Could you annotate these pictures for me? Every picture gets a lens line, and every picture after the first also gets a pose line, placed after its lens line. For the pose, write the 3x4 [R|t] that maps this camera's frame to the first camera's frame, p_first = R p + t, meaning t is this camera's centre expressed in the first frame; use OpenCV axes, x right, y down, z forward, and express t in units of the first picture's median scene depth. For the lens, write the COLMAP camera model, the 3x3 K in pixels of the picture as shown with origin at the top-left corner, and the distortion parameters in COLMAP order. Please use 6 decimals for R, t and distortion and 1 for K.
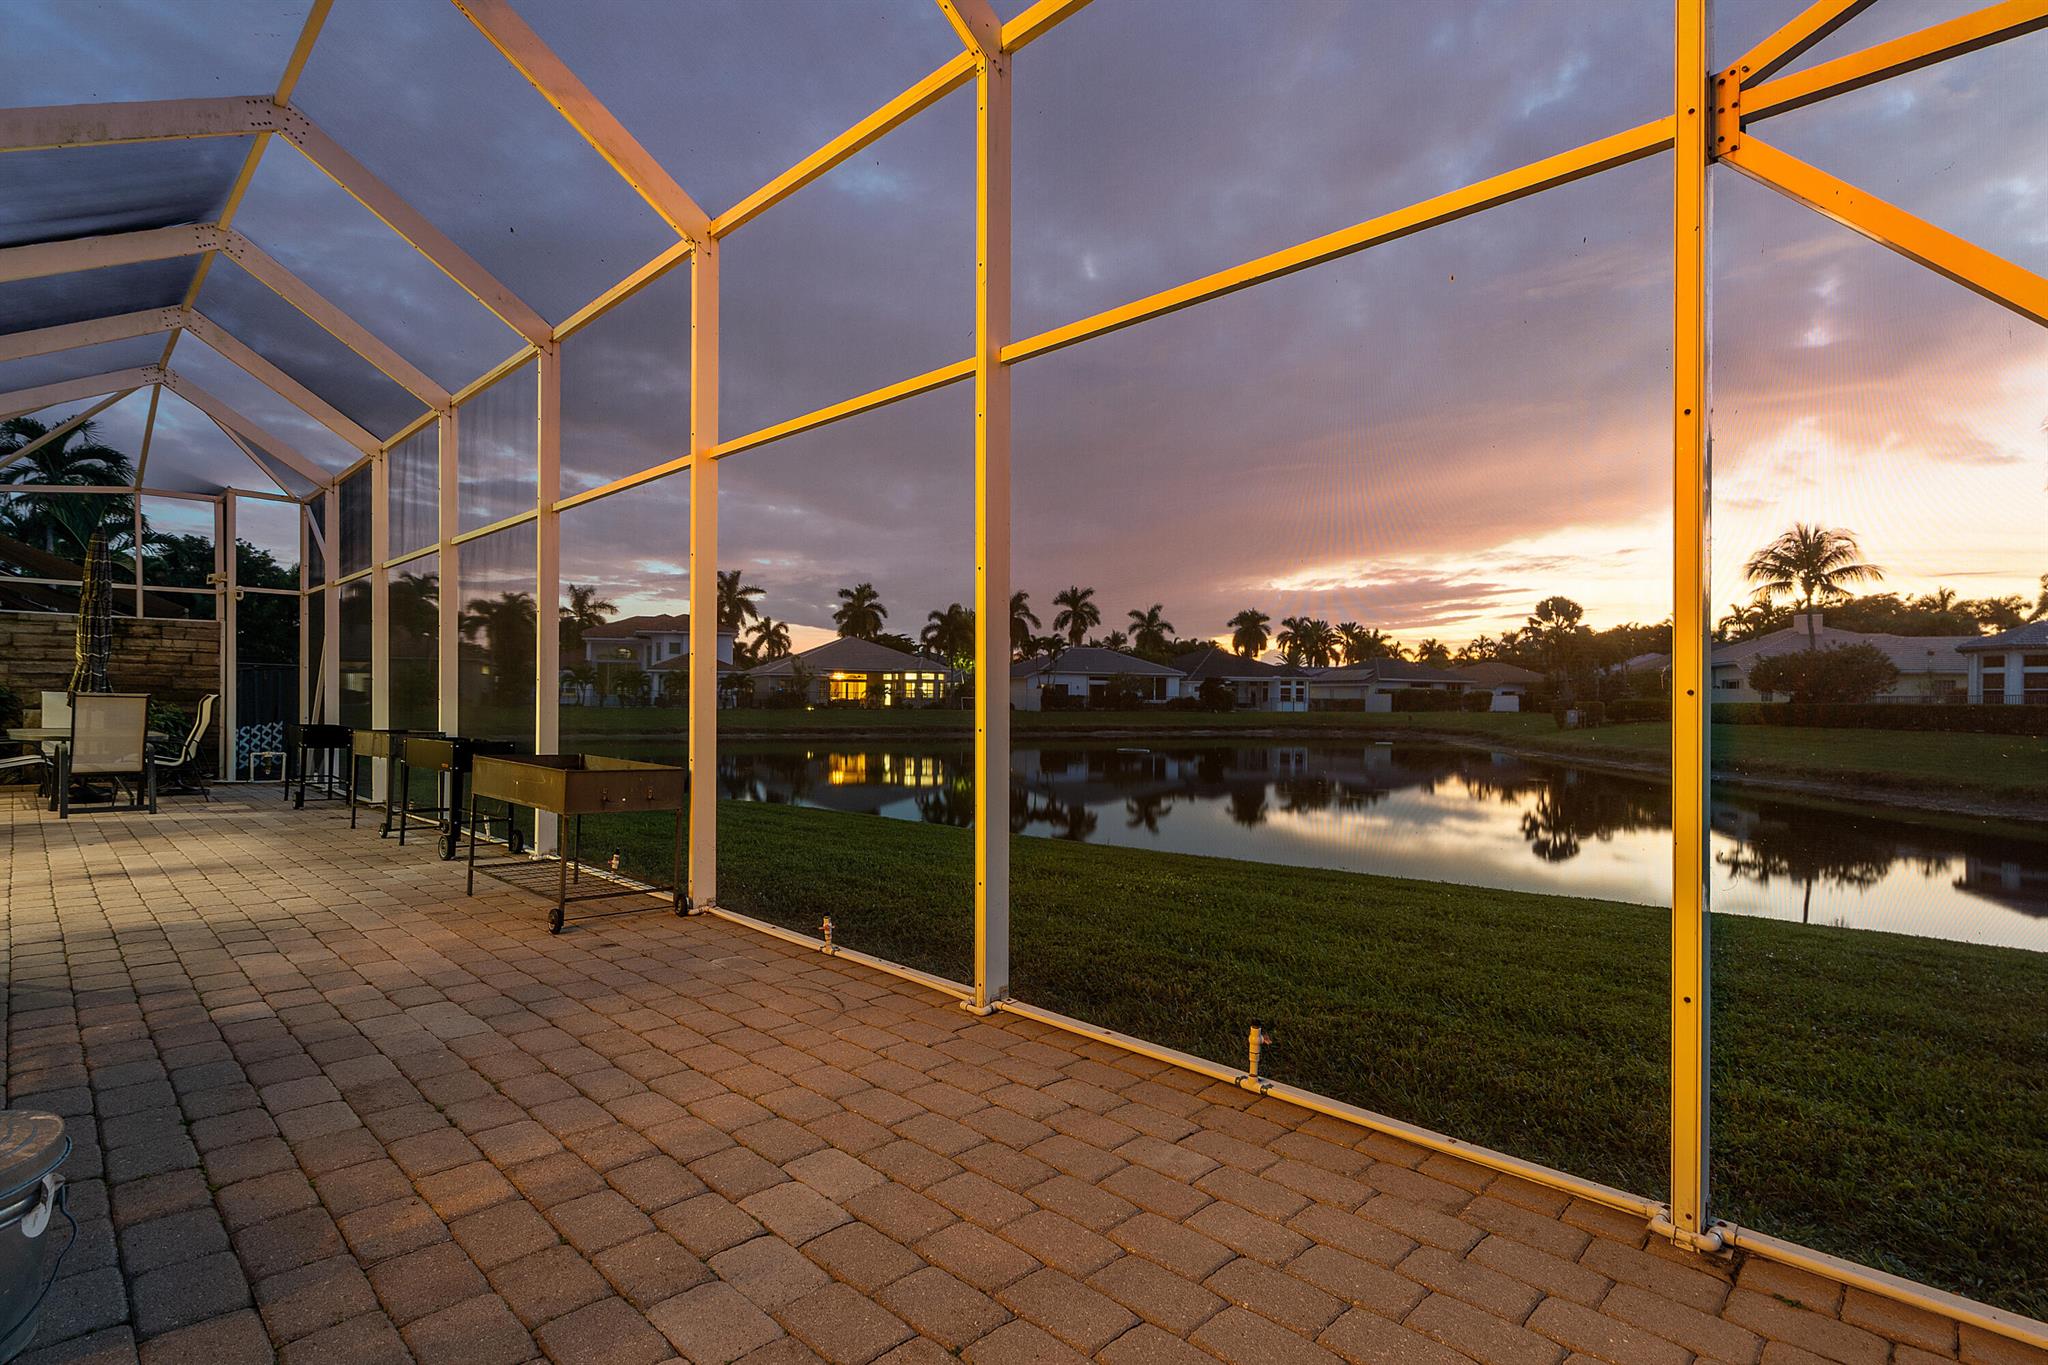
lens RADIAL K [[971.8, 0, 1026.9], [0, 971.8, 684.4], [0, 0, 1]] dist [-0.002216, -0.000108]
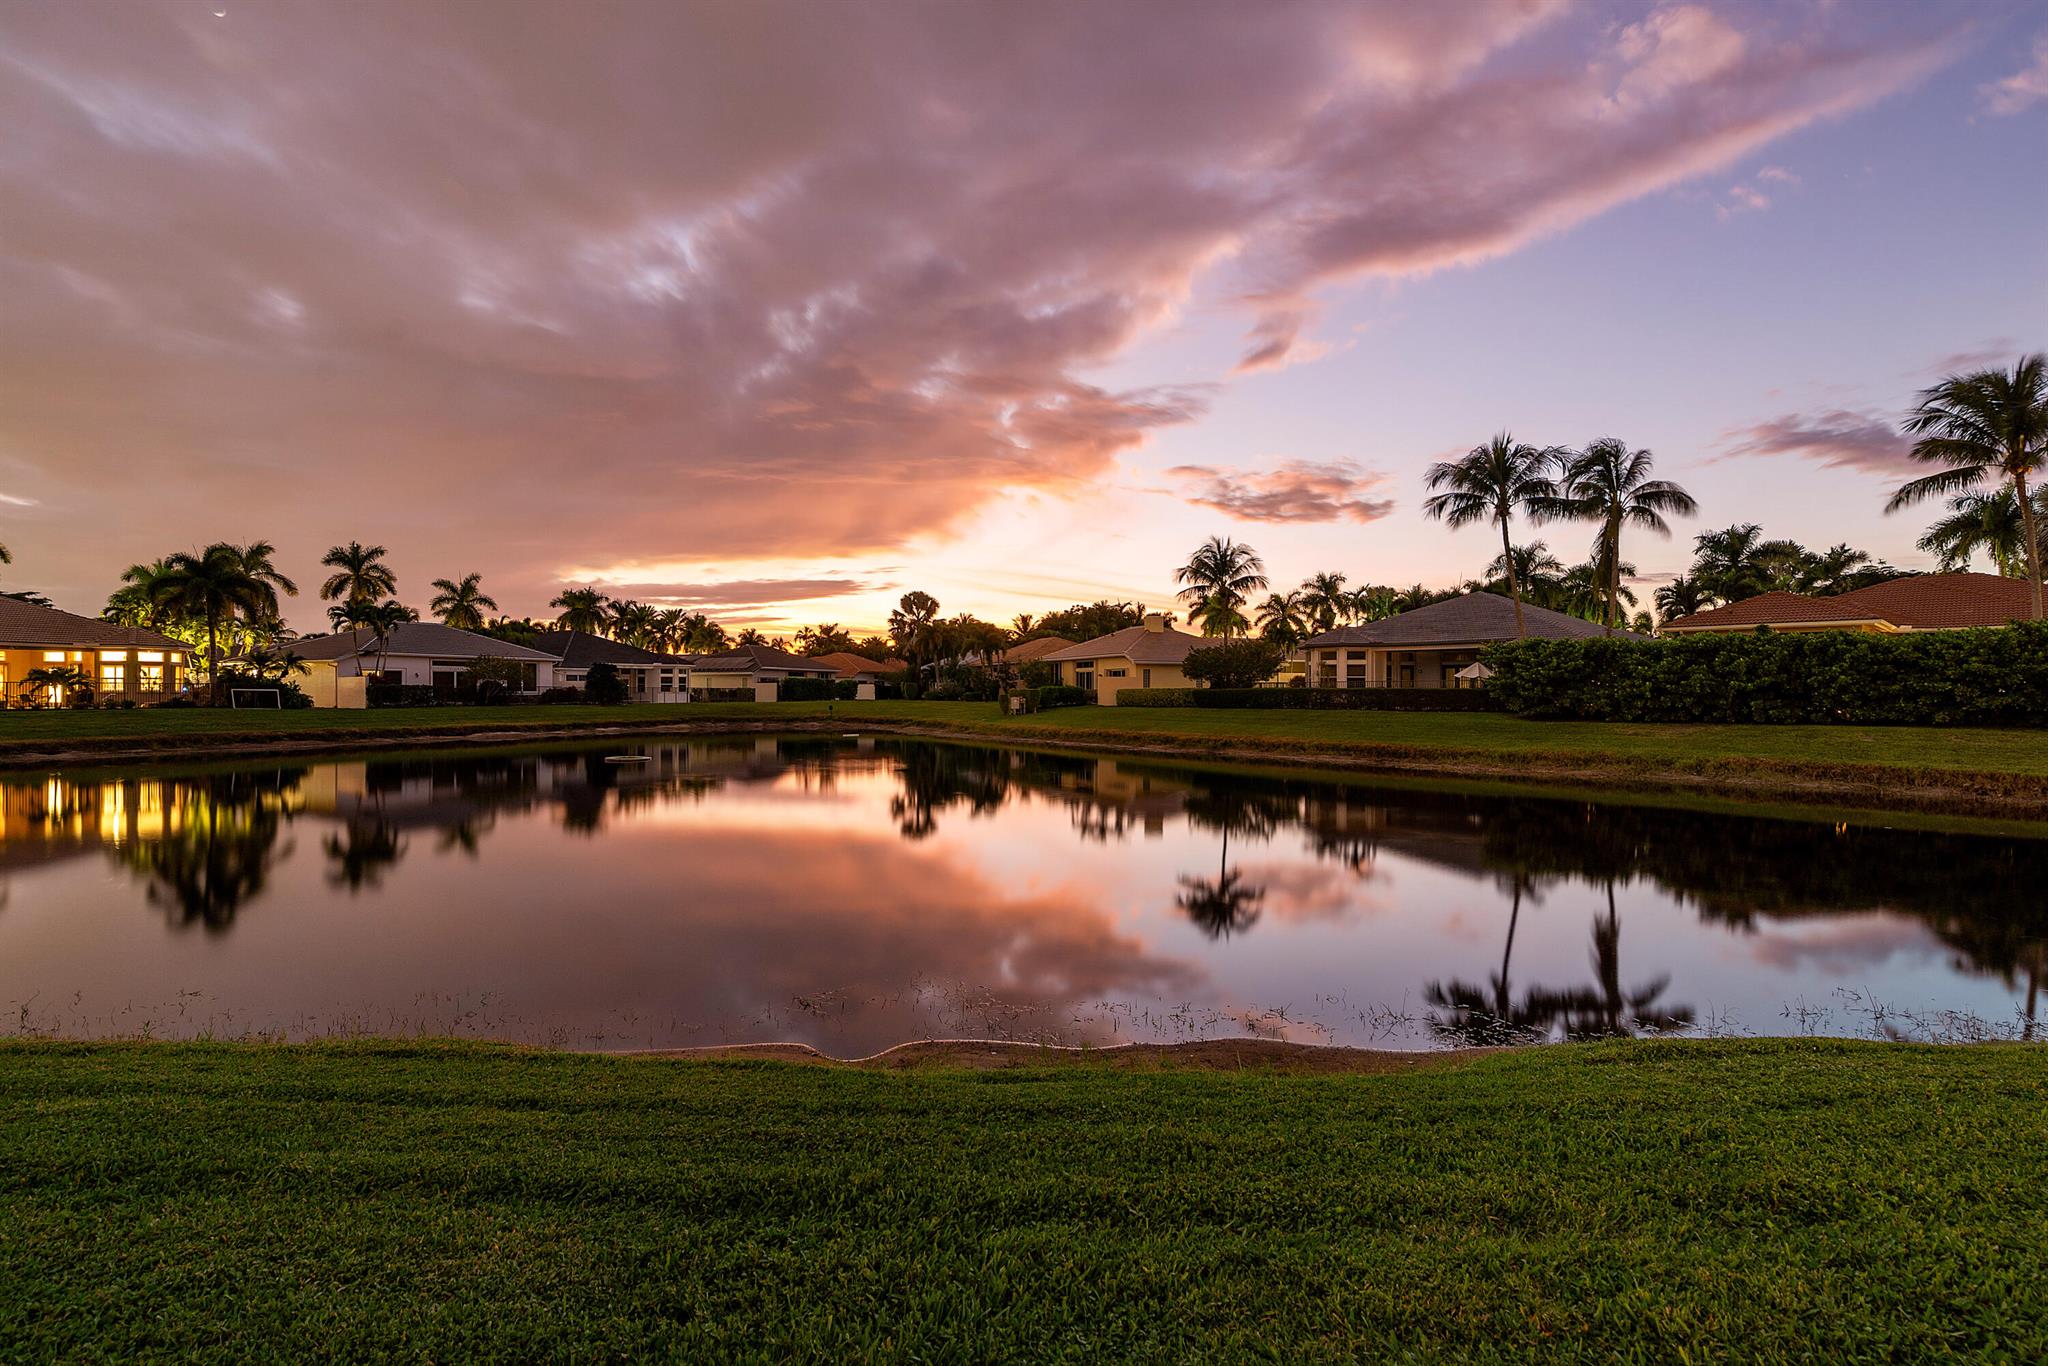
lens RADIAL K [[971.8, 0, 1022.4], [0, 971.8, 694.1], [0, 0, 1]] dist [-0.002216, -0.000108]
pose [[0.758002, -0.010452, 0.652168, -0.071282], [-0.002611, 0.999815, 0.019058, 0.002094], [-0.652247, -0.016149, 0.757835, 0.120277]]
